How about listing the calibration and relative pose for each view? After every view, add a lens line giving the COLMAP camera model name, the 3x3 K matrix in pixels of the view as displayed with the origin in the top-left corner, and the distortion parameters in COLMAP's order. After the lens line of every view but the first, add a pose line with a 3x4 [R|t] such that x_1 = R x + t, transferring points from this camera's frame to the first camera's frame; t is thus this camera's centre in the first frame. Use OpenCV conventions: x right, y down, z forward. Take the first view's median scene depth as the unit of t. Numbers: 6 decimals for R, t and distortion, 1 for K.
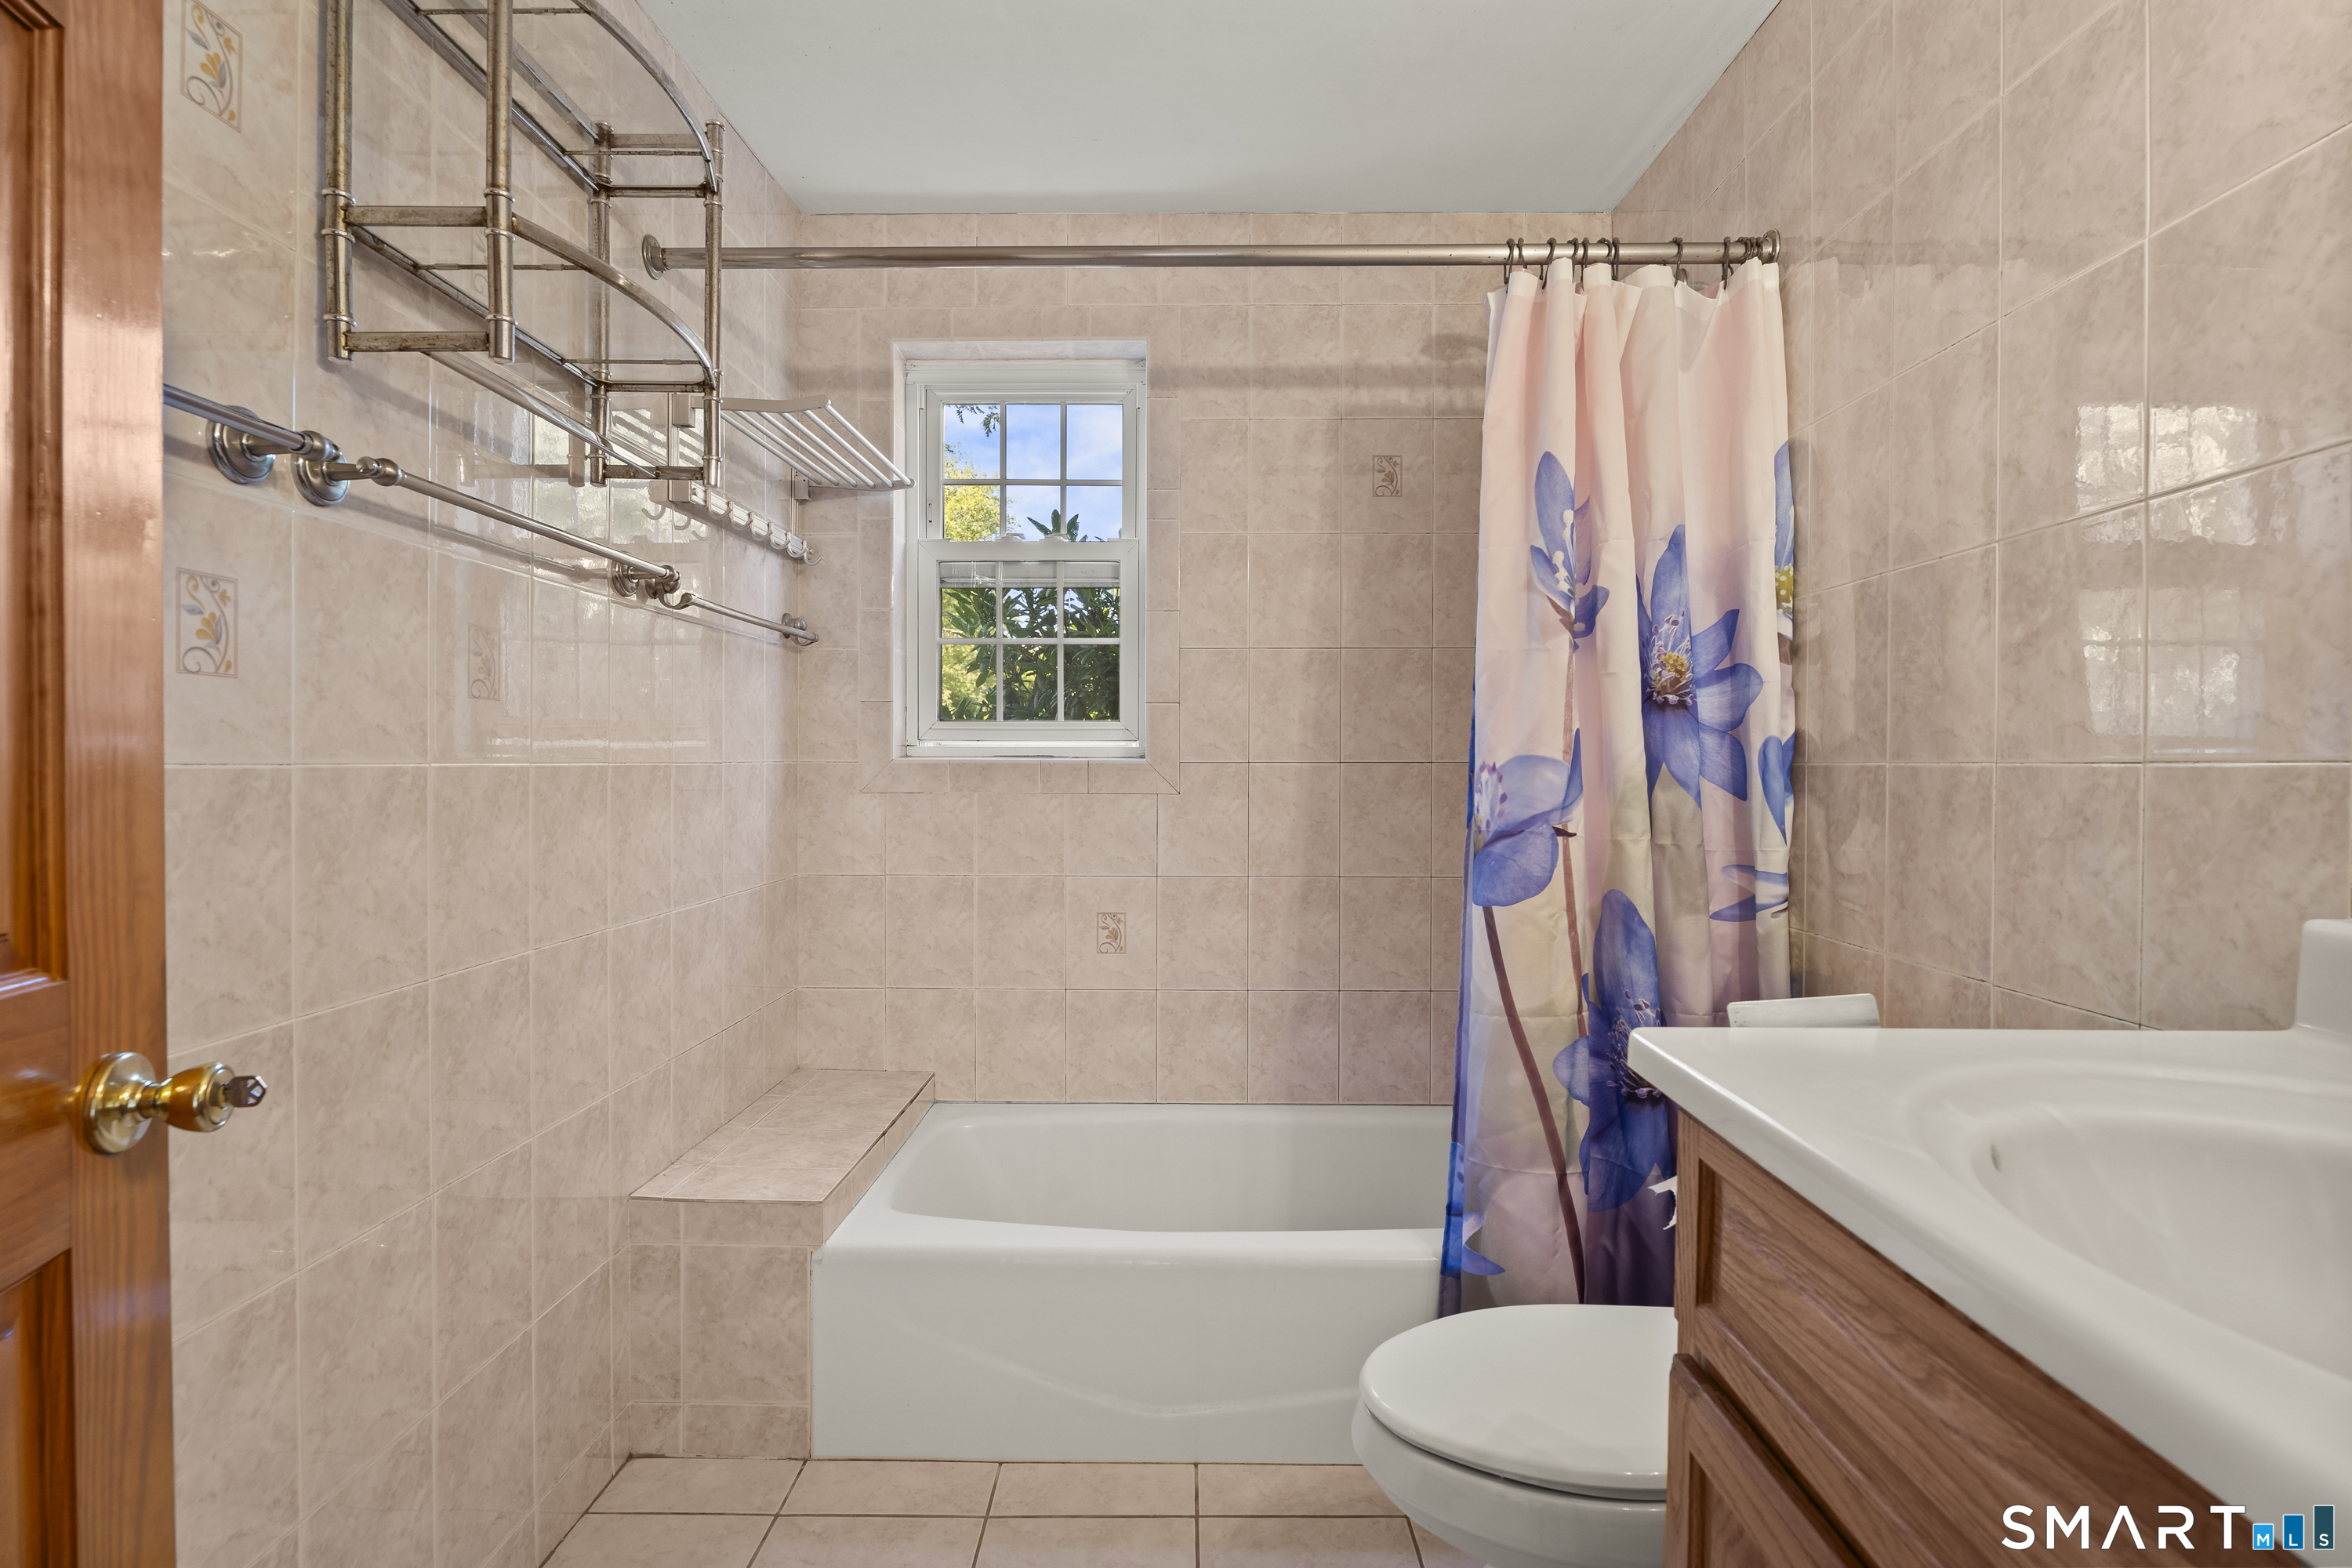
lens RADIAL K [[1134.3, 0, 1181.3], [0, 1134.3, 777.6], [0, 0, 1]] dist [-0.011928, 0.002507]
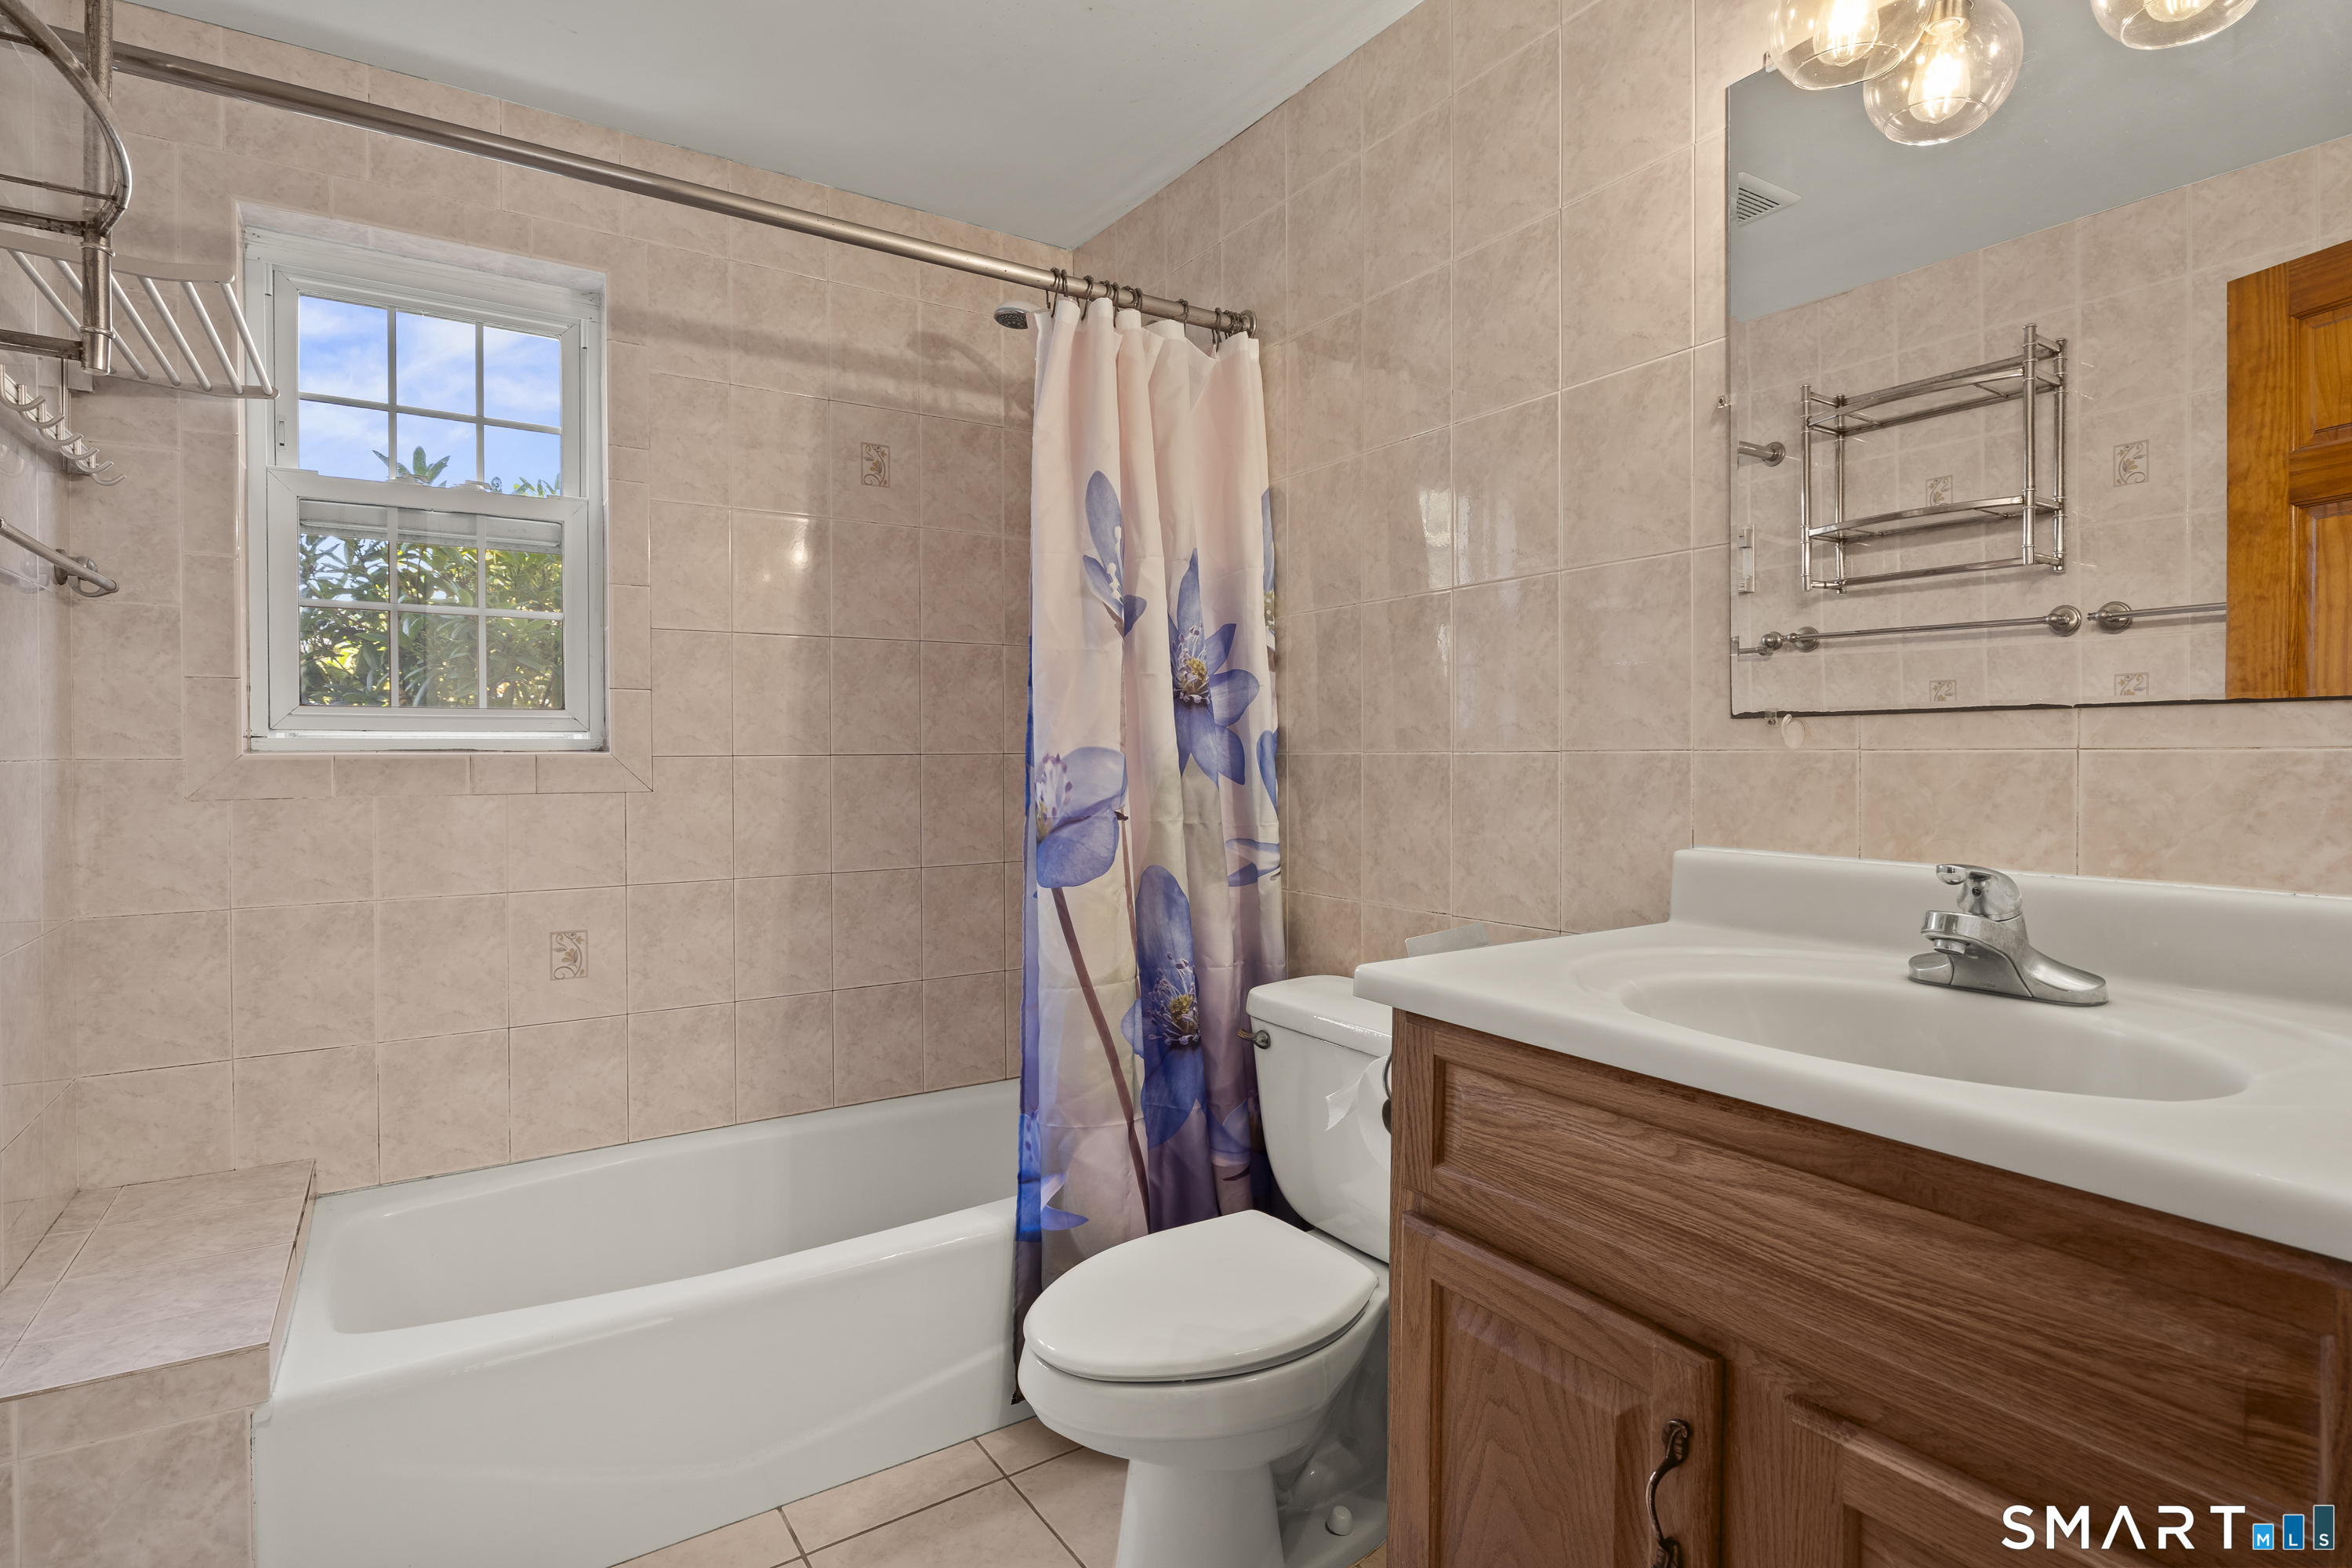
lens RADIAL K [[1134.3, 0, 1219.6], [0, 1134.3, 771.1], [0, 0, 1]] dist [-0.011928, 0.002507]
pose [[0.826566, -0.013869, 0.562670, -0.178322], [0.013298, 0.999899, 0.005110, -0.000334], [-0.562683, 0.003259, 0.826666, 0.020356]]
